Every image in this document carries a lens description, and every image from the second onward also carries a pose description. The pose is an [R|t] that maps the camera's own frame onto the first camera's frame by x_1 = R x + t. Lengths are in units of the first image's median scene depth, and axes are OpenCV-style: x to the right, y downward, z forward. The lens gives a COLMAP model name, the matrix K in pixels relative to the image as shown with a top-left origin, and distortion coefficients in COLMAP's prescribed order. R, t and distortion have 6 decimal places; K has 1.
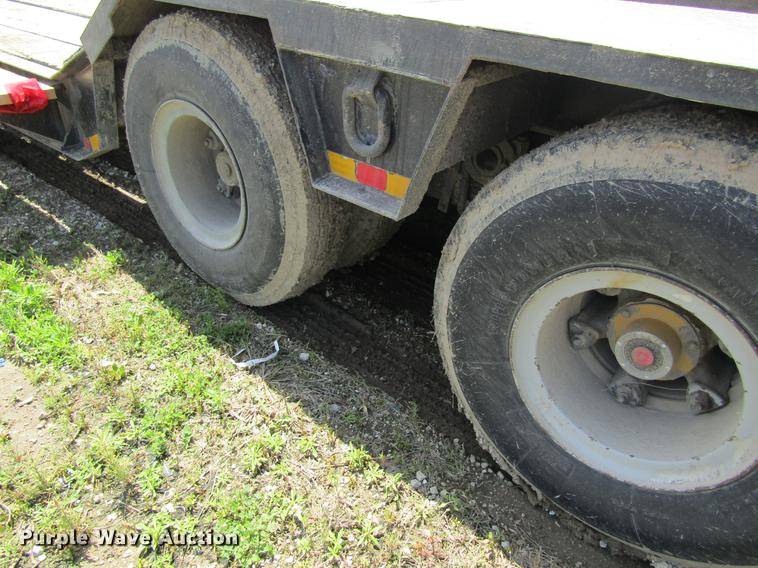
lens RADIAL K [[536.7, 0, 375.8], [0, 536.7, 283.8], [0, 0, 1]] dist [-0.006784, 0.004852]
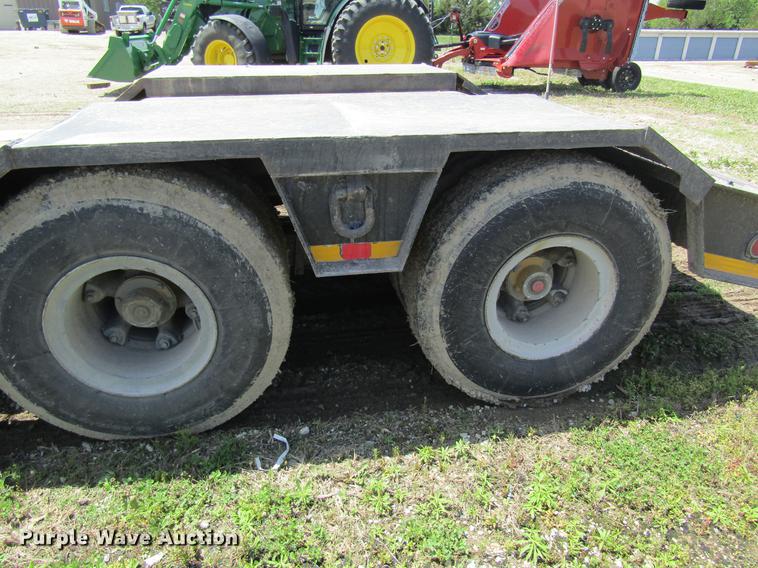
lens RADIAL K [[536.7, 0, 376.6], [0, 536.7, 285.4], [0, 0, 1]] dist [-0.006784, 0.004852]
pose [[0.640176, -0.377369, 0.669154, -0.784318], [0.436614, 0.895407, 0.087258, -0.194276], [-0.632094, 0.236301, 0.737983, 0.024197]]
